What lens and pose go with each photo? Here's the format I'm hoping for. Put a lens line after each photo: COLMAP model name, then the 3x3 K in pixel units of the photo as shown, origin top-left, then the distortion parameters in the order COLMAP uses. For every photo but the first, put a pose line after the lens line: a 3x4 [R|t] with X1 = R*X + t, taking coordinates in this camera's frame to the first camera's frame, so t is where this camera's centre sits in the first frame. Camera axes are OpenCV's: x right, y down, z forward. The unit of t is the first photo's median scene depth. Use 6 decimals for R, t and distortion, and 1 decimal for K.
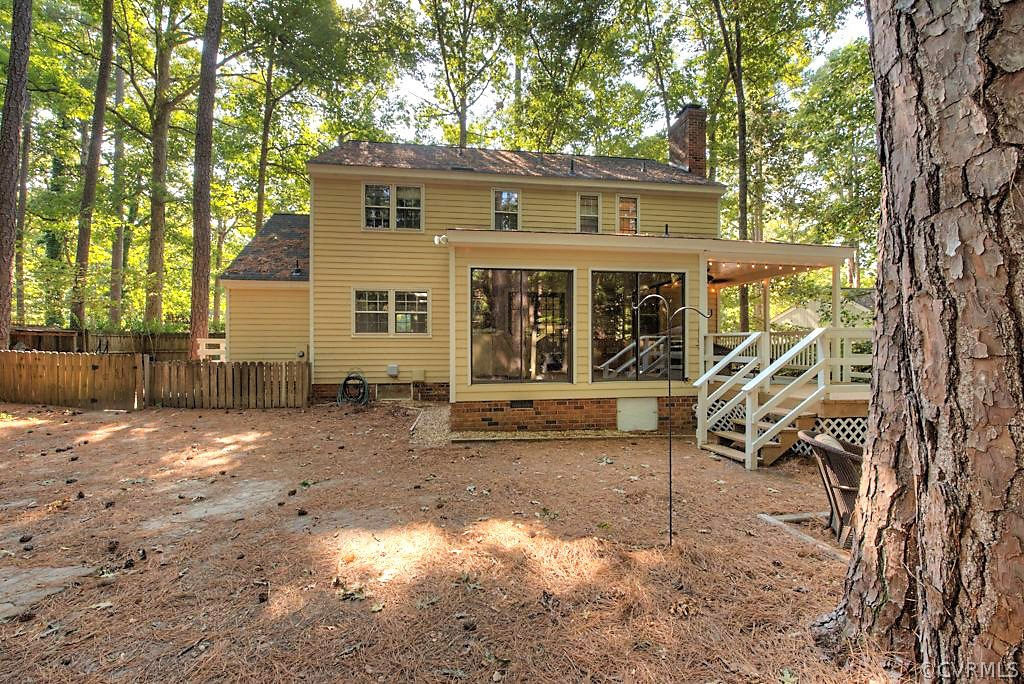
lens RADIAL K [[409.0, 0, 509.6], [0, 409.0, 341.0], [0, 0, 1]] dist [-0.018913, -0.001118]
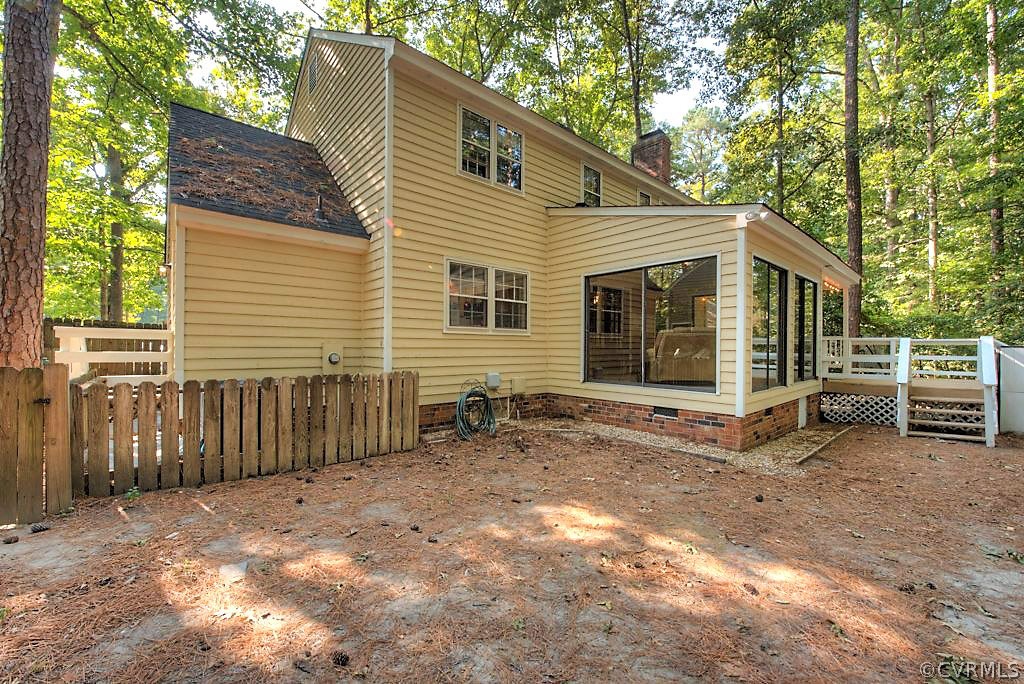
lens RADIAL K [[409.0, 0, 518.4], [0, 409.0, 347.3], [0, 0, 1]] dist [-0.018913, -0.001118]
pose [[0.828306, 0.001397, 0.560274, -0.694651], [0.000718, 0.999993, -0.003555, 0.018403], [-0.560275, 0.003347, 0.828300, 0.413409]]
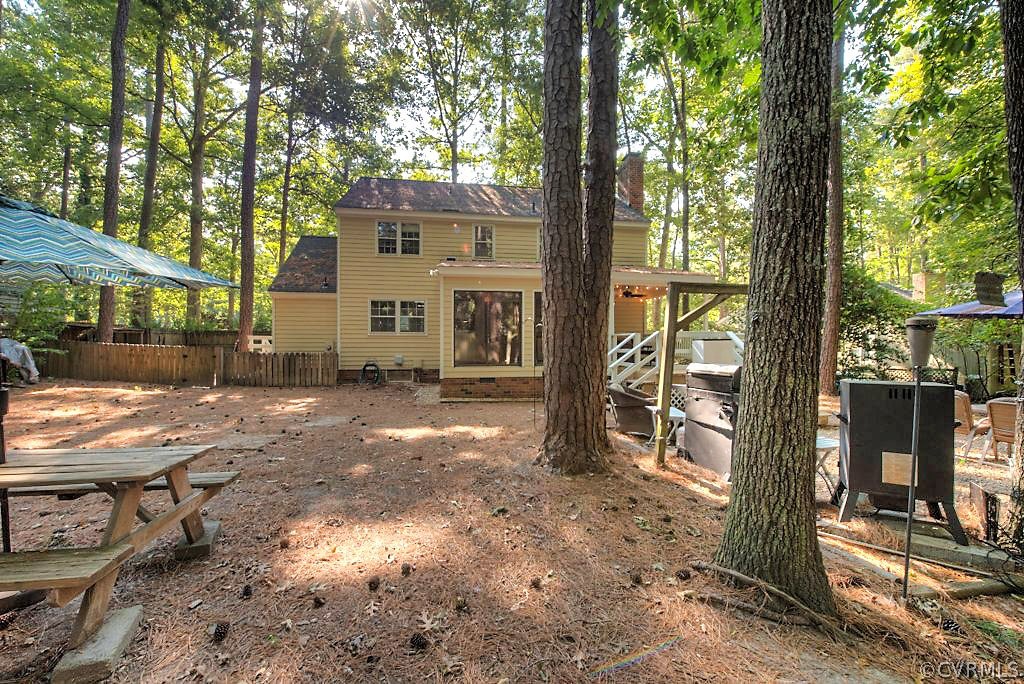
lens RADIAL K [[409.0, 0, 510.1], [0, 409.0, 338.4], [0, 0, 1]] dist [-0.018913, -0.001118]
pose [[0.999886, 0.003482, 0.014712, 0.067170], [-0.003503, 0.999993, 0.001442, -0.002533], [-0.014707, -0.001494, 0.999891, -0.379654]]
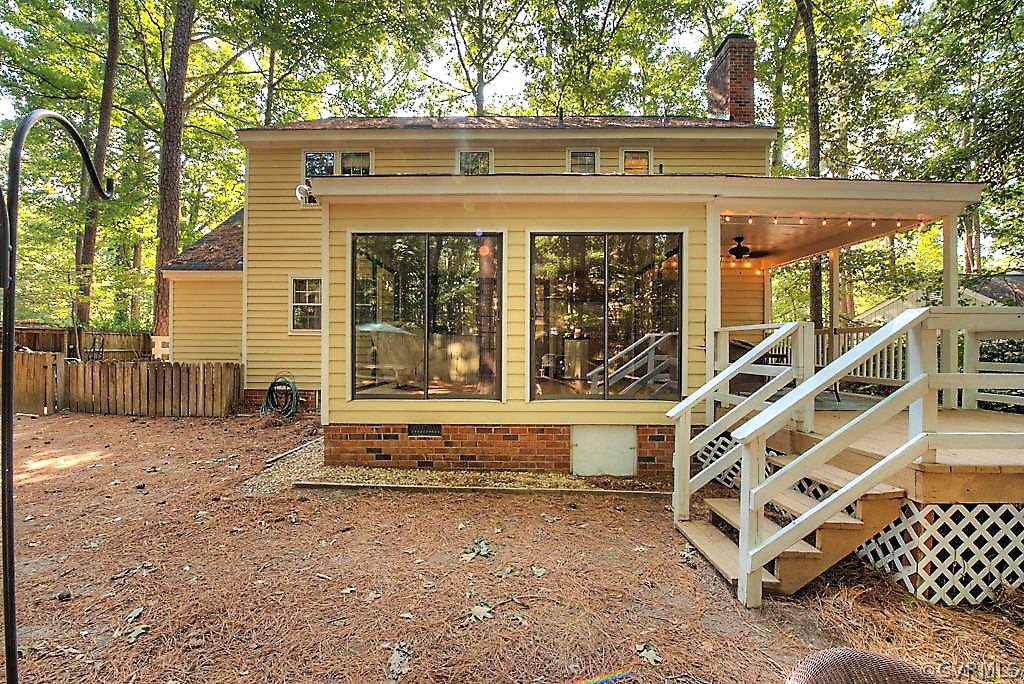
lens RADIAL K [[409.0, 0, 508.7], [0, 409.0, 341.9], [0, 0, 1]] dist [-0.018913, -0.001118]
pose [[0.988436, 0.004802, -0.151564, 0.200592], [-0.005068, 0.999986, -0.001369, 0.004948], [0.151555, 0.002121, 0.988447, 0.252205]]
